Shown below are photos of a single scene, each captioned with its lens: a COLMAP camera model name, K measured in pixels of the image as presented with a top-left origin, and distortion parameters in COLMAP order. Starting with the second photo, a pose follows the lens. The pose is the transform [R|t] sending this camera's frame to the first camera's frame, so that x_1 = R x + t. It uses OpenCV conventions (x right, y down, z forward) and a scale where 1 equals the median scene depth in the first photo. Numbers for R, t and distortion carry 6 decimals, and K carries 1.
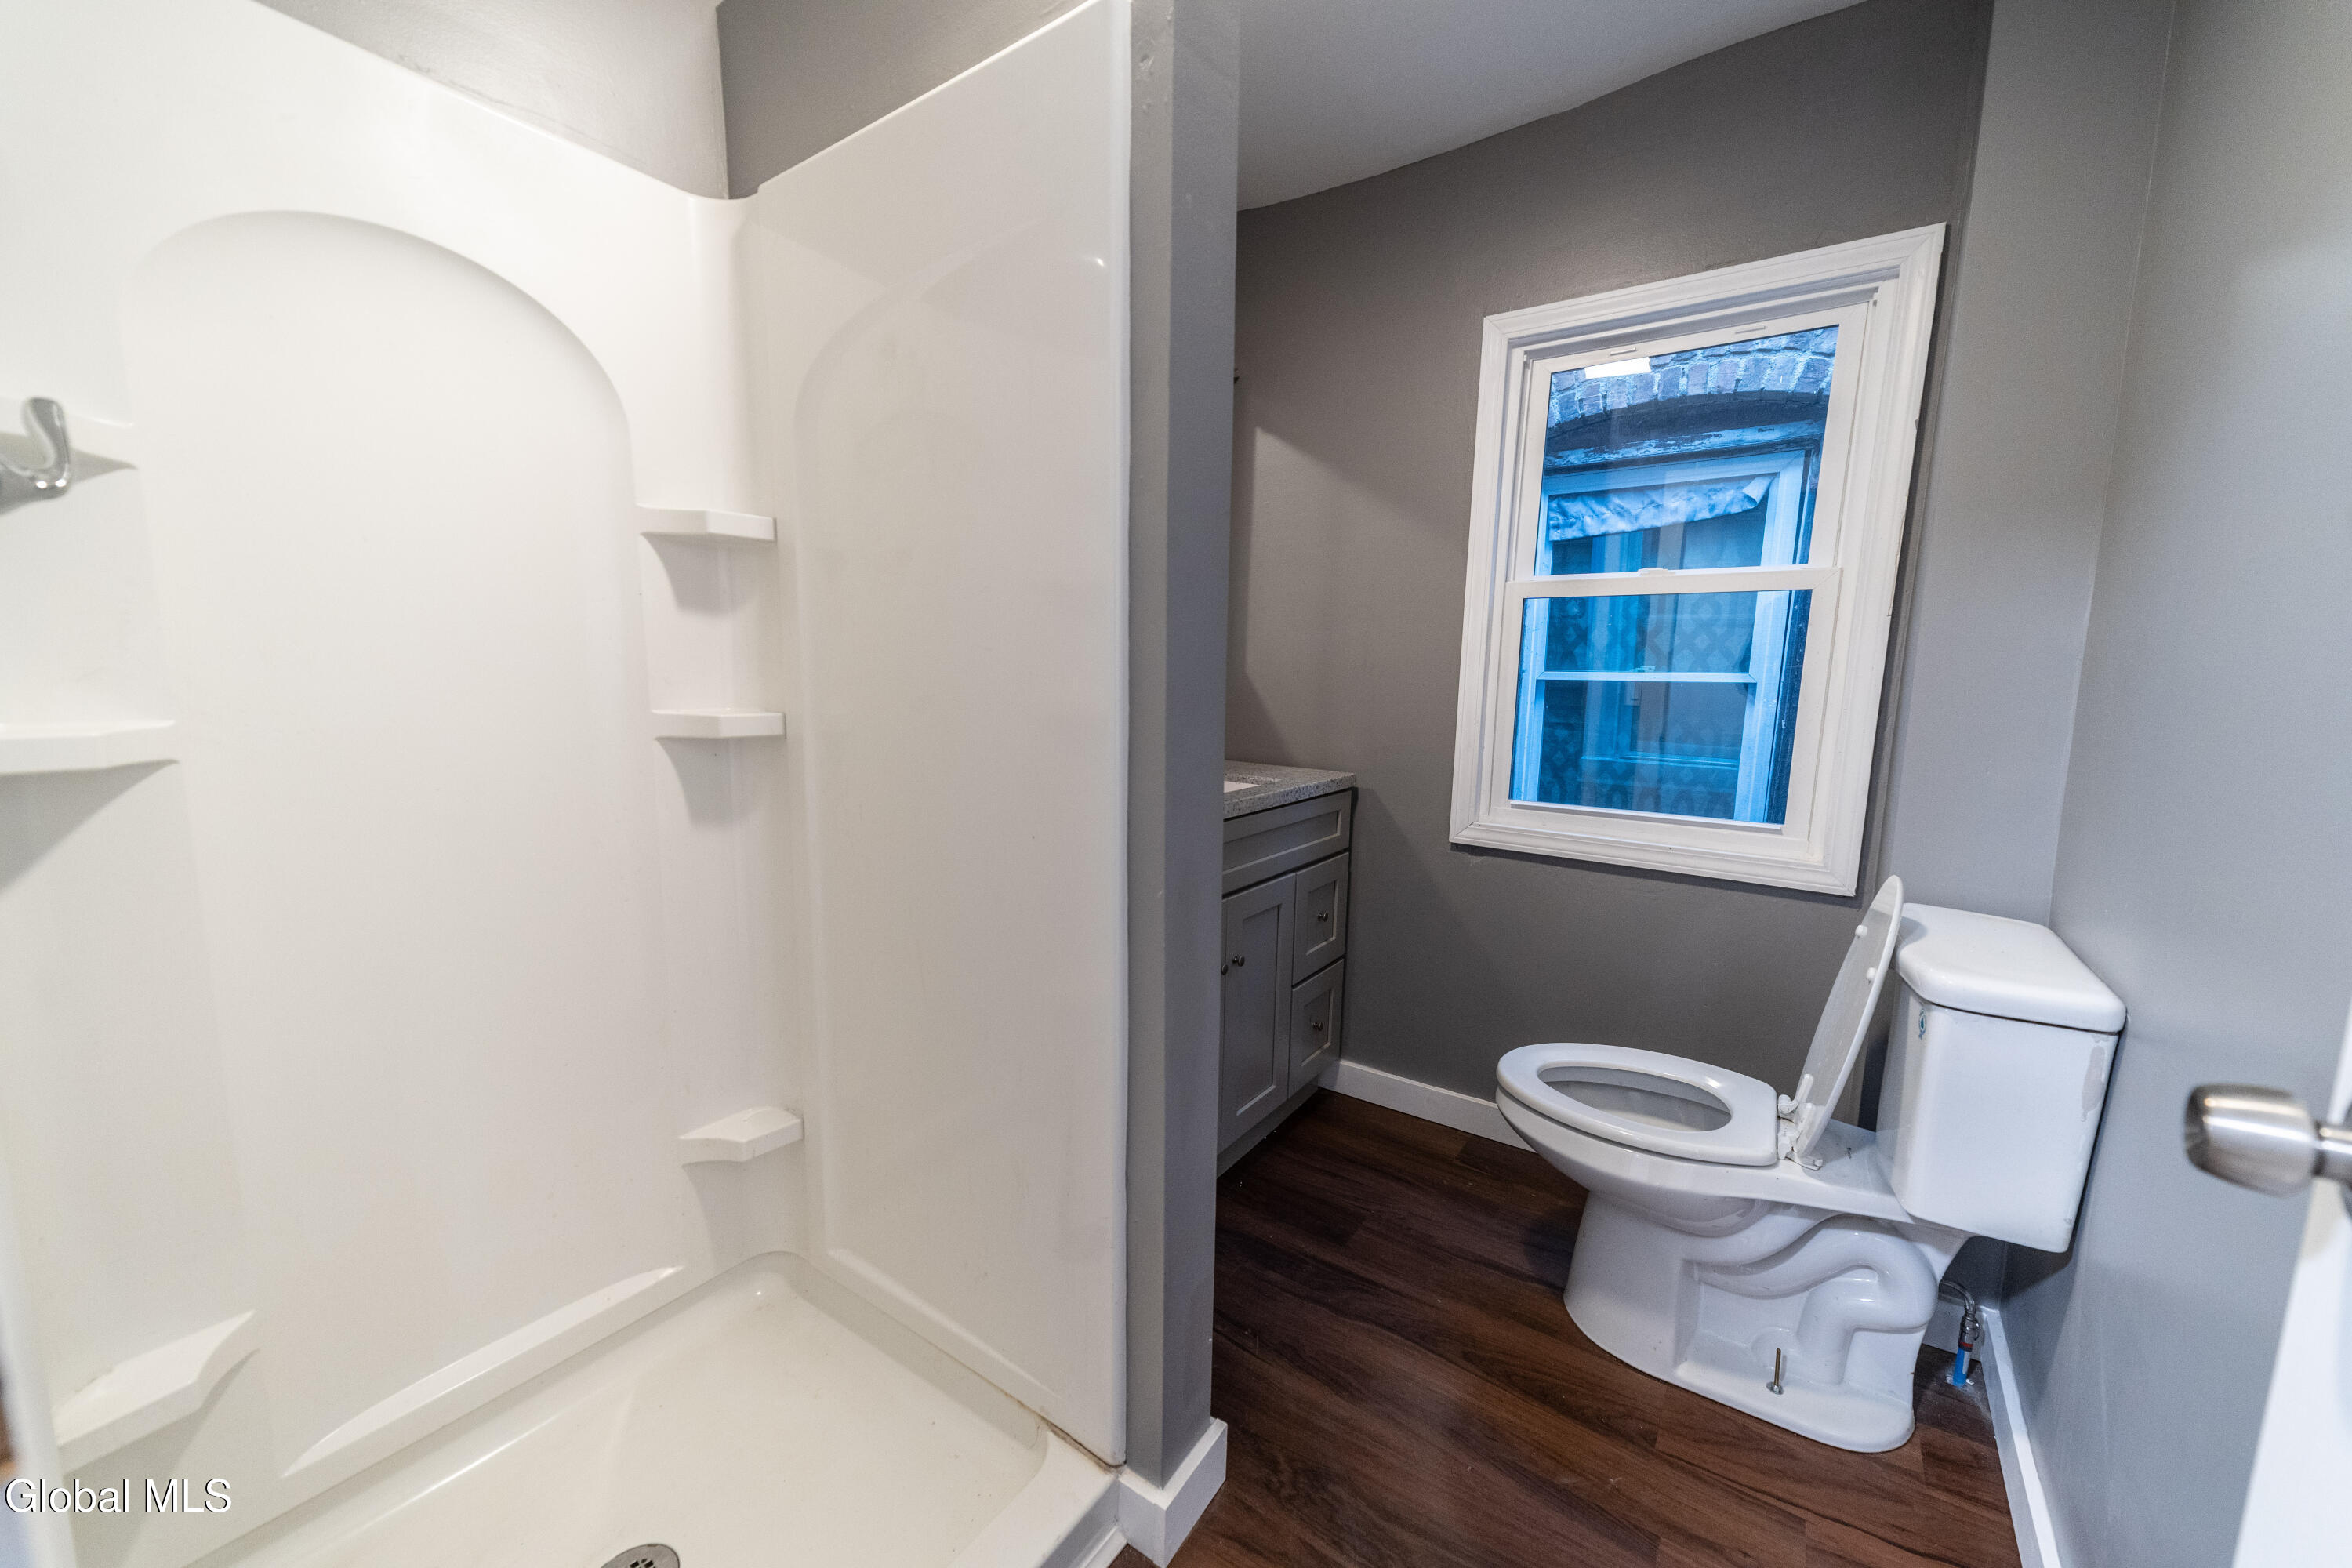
lens RADIAL K [[882.5, 0, 1169.8], [0, 882.5, 777.6], [0, 0, 1]] dist [0.014941, -0.004478]
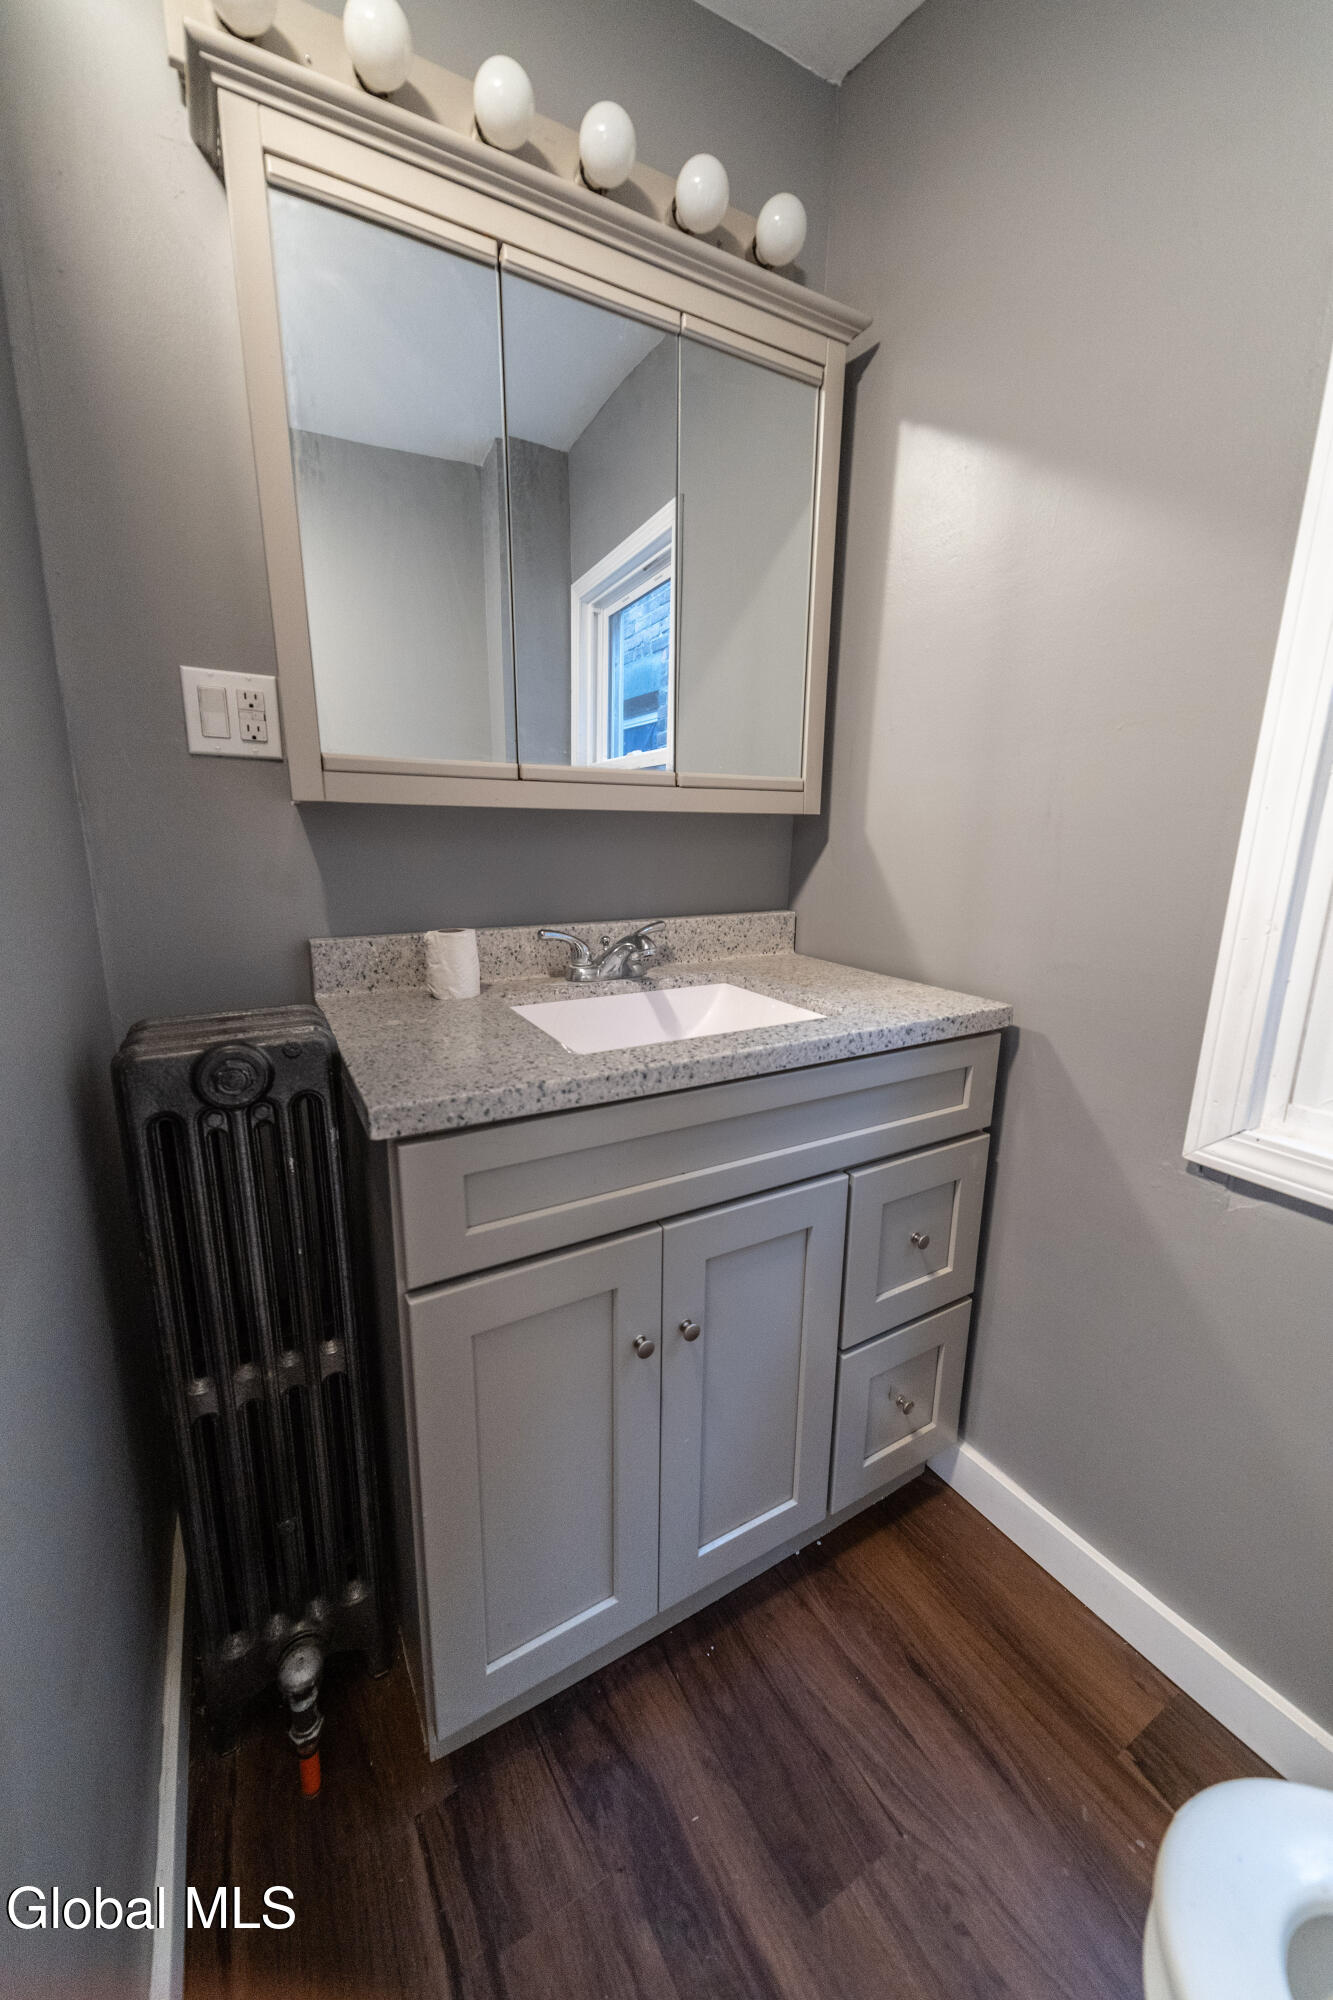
lens RADIAL K [[750.5, 0, 653.1], [0, 750.5, 1000.8], [0, 0, 1]] dist [0.014941, -0.004478]
pose [[0.909216, 0.077416, -0.409063, 0.286873], [-0.041429, 0.994506, 0.096129, -0.064437], [0.414257, -0.070455, 0.907429, 0.662743]]
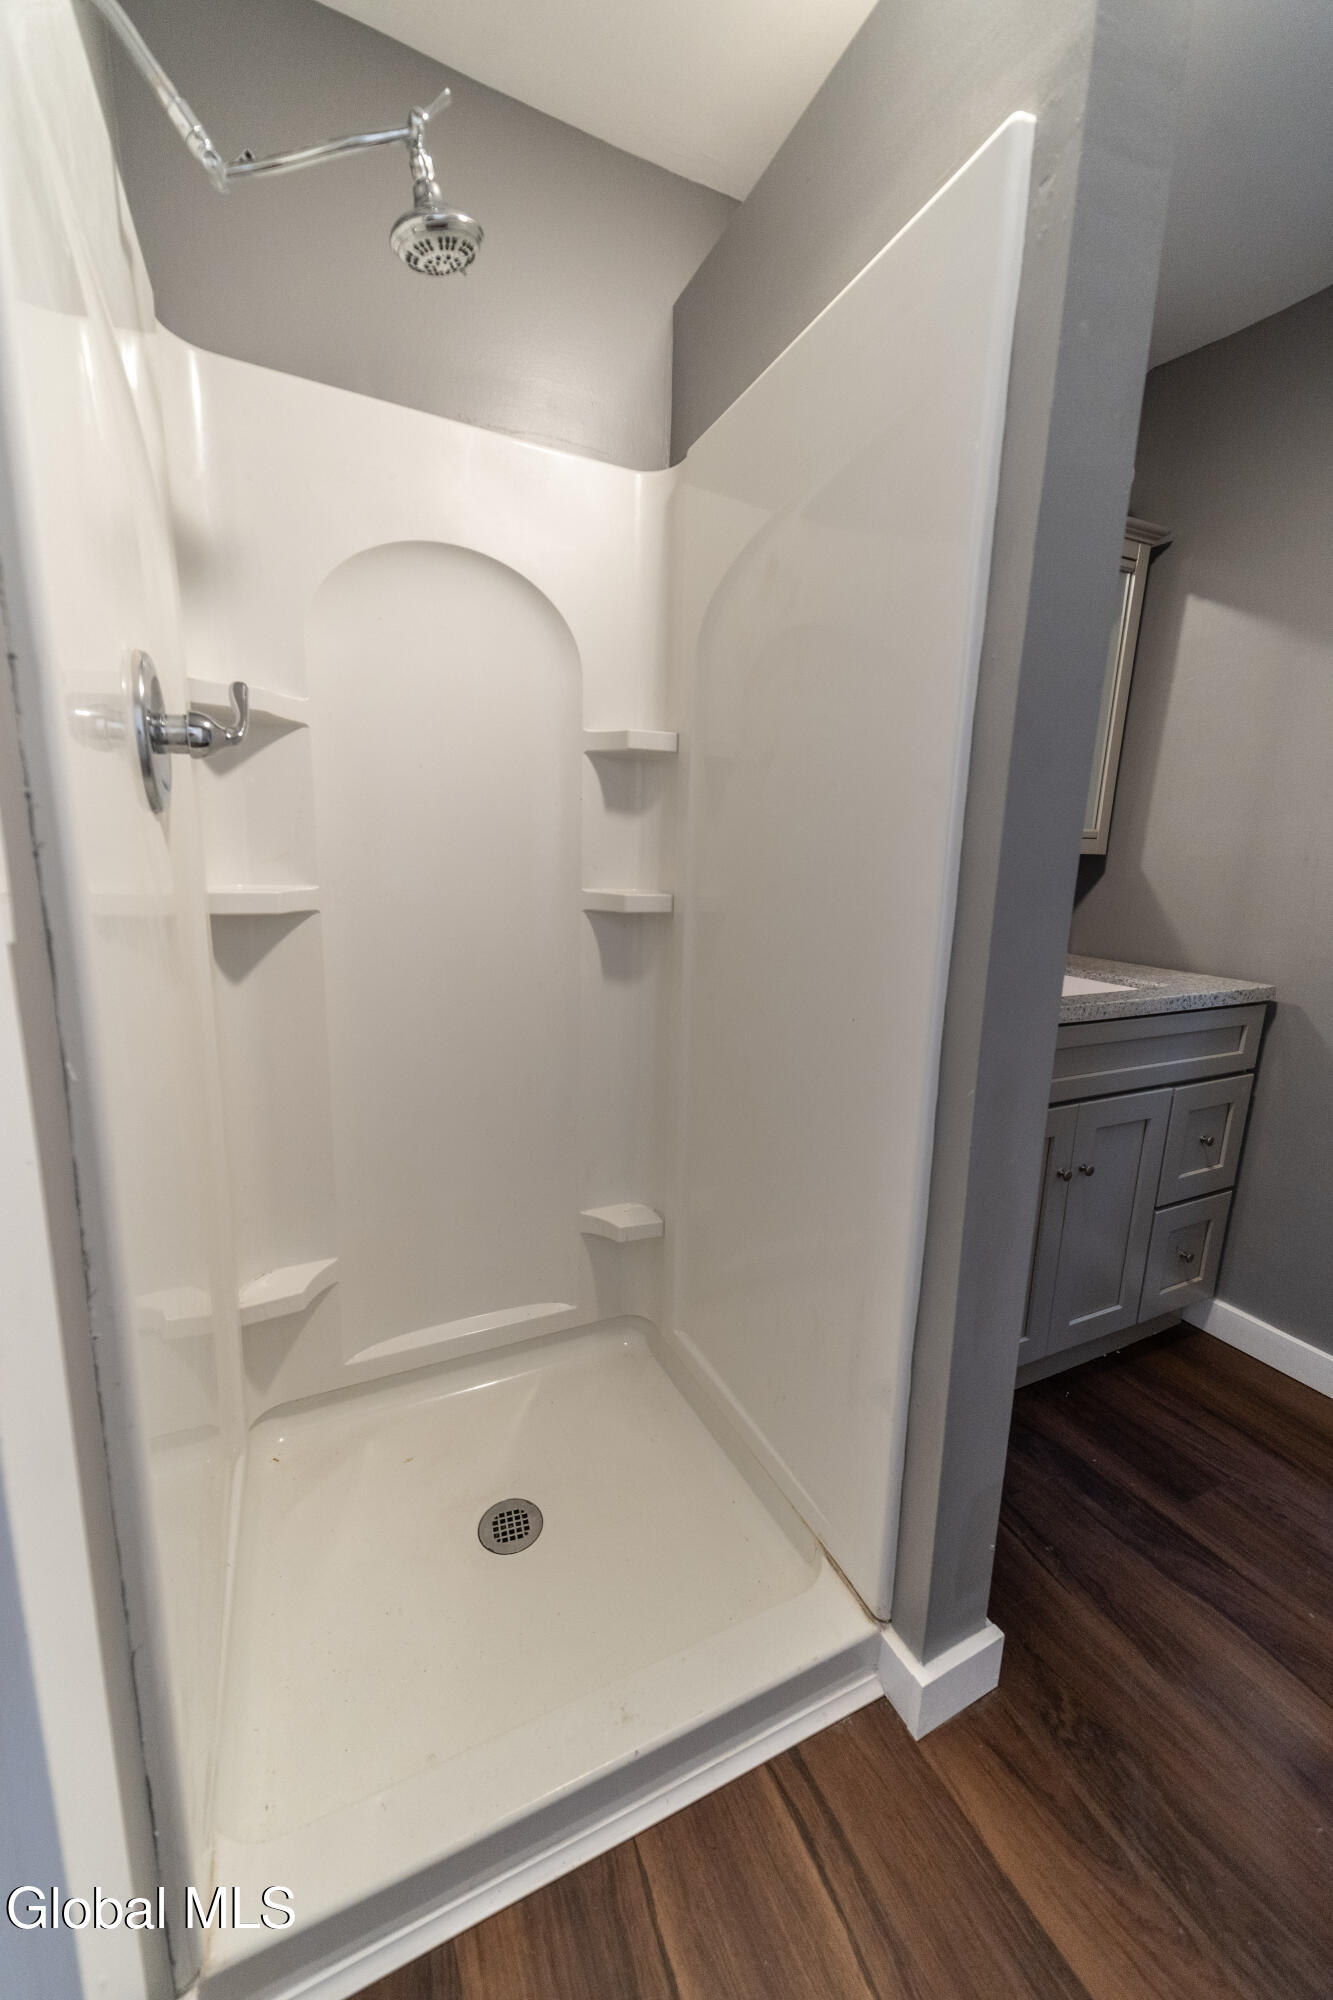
lens RADIAL K [[750.5, 0, 648.2], [0, 750.5, 989.6], [0, 0, 1]] dist [0.014941, -0.004478]
pose [[0.871266, 0.094299, -0.481666, 0.046476], [-0.072352, 0.995325, 0.063986, -0.005721], [0.485448, -0.020900, 0.874016, 0.073162]]
